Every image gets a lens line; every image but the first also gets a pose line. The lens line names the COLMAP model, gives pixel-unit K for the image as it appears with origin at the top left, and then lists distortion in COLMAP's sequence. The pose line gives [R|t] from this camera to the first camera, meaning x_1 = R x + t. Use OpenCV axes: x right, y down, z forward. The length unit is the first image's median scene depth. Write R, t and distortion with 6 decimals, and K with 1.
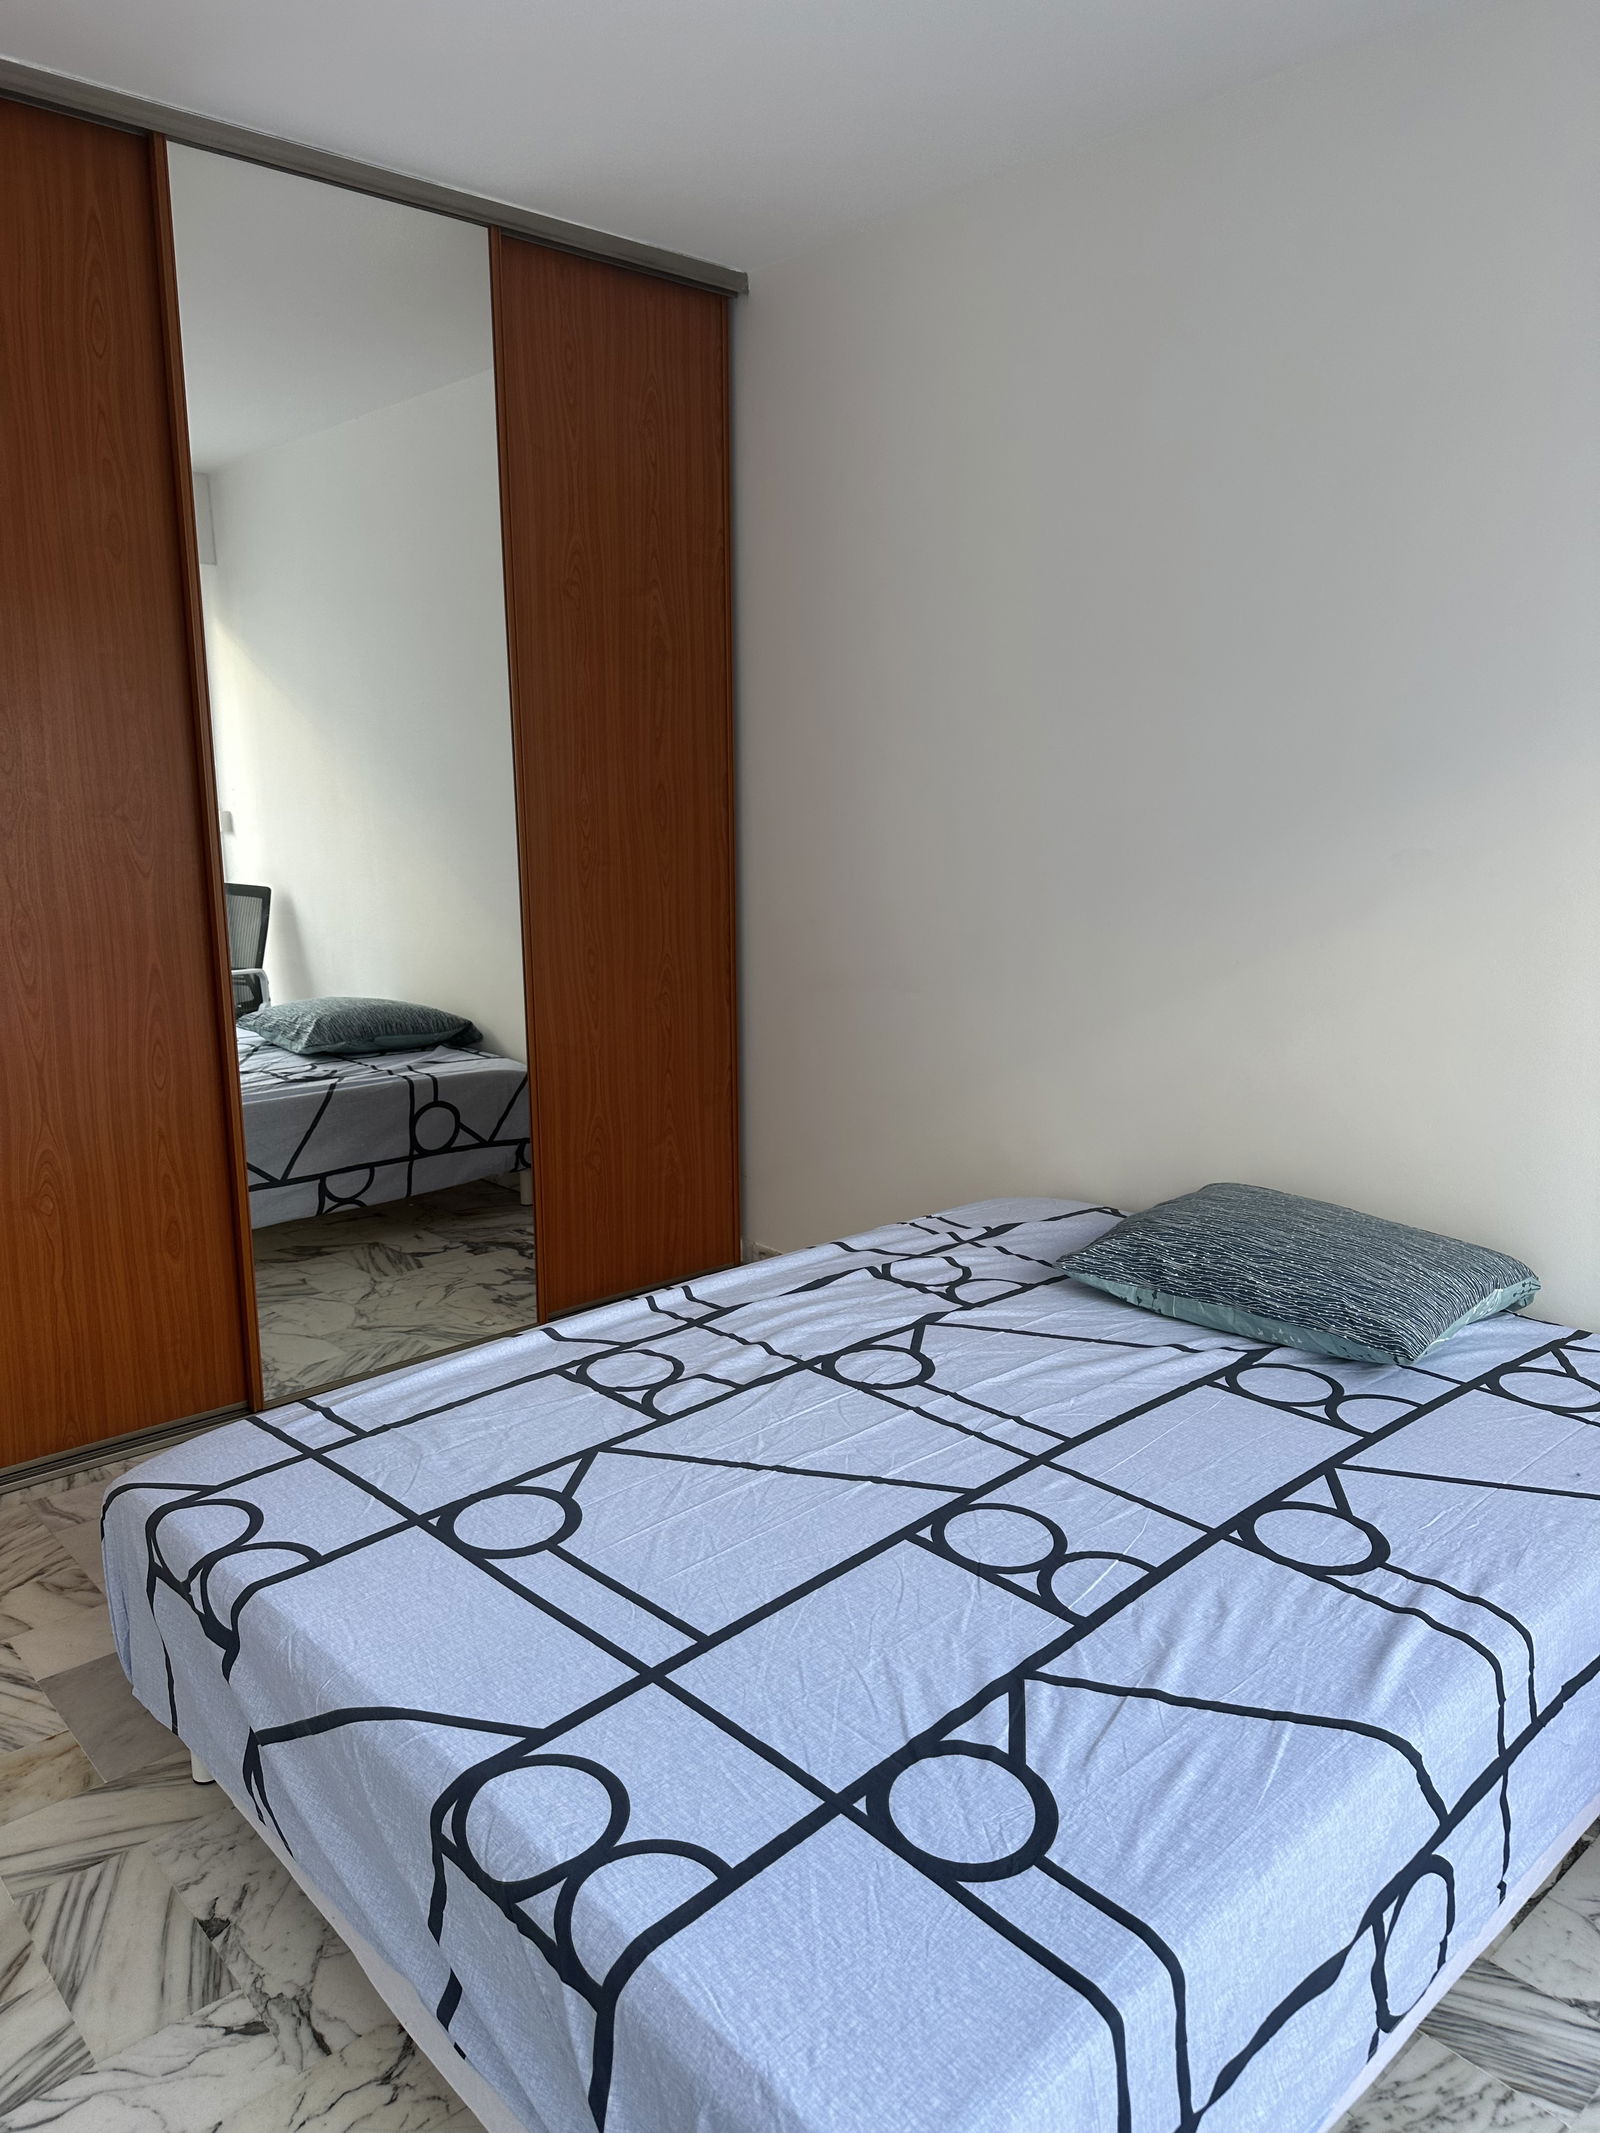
lens RADIAL K [[1492.1, 0, 803.1], [0, 1492.1, 1068.0], [0, 0, 1]] dist [0.005877, -0.002124]
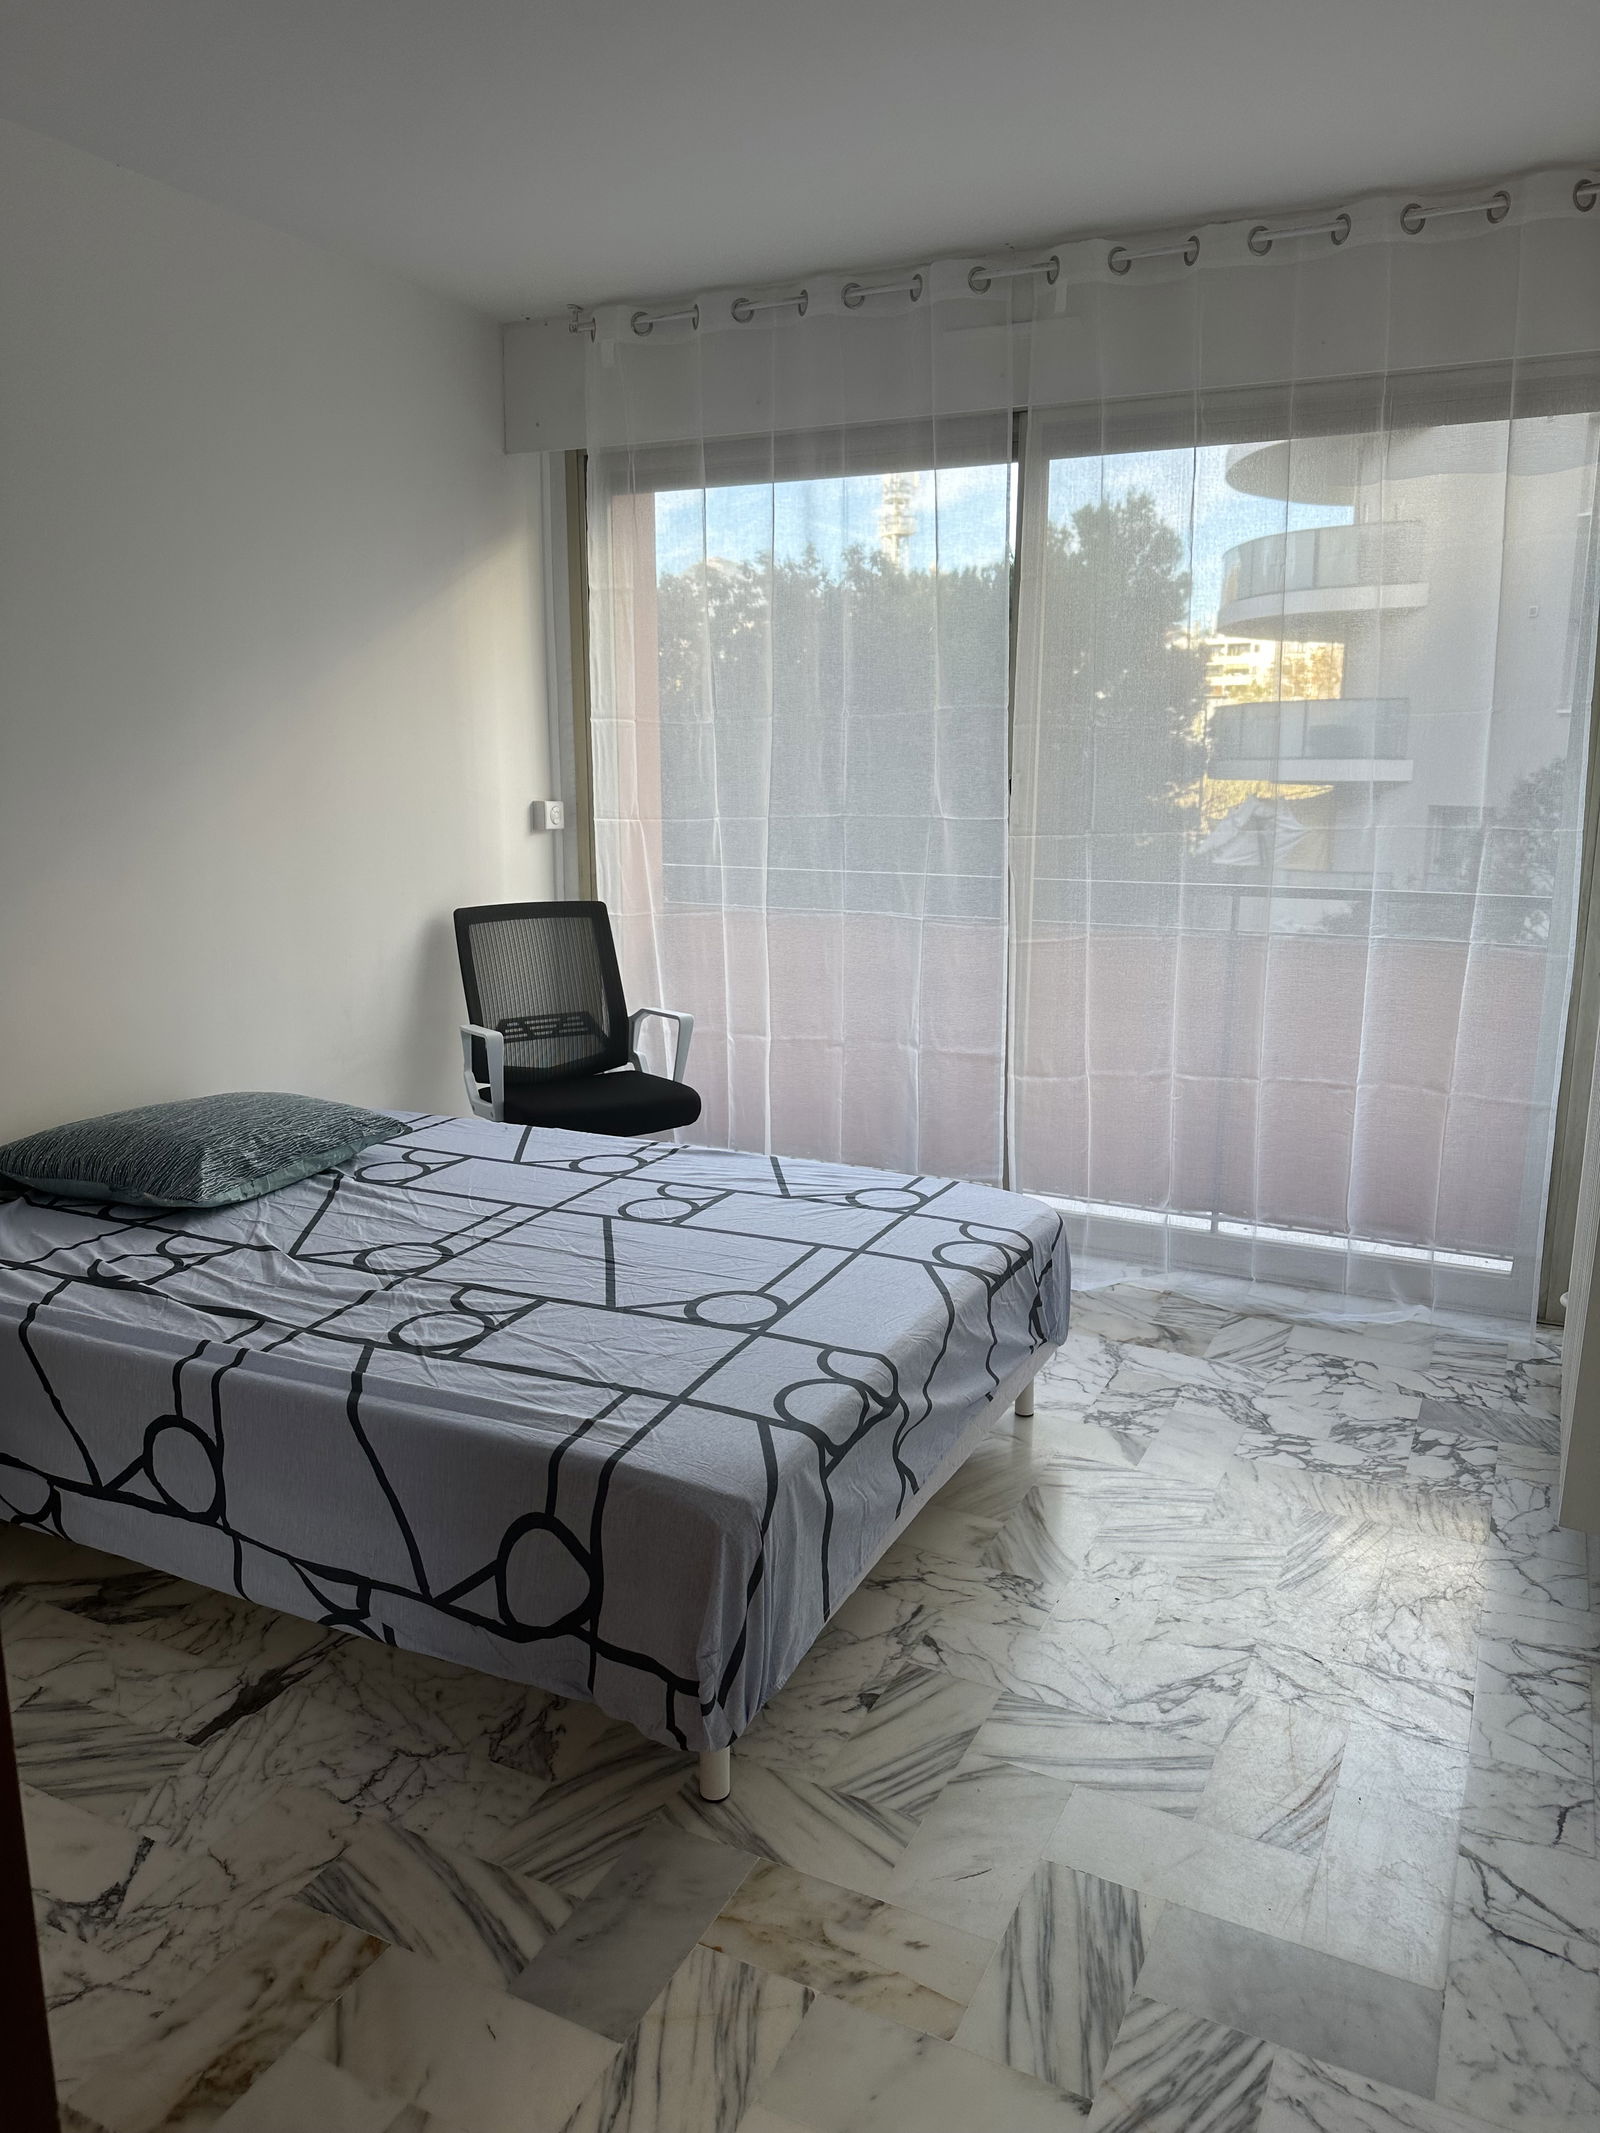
lens RADIAL K [[1492.1, 0, 803.5], [0, 1492.1, 1063.0], [0, 0, 1]] dist [0.005877, -0.002124]
pose [[-0.363474, -0.182777, 0.913498, -1.390325], [0.181442, 0.947898, 0.261854, -0.241948], [-0.913764, 0.260924, -0.311373, 1.293911]]
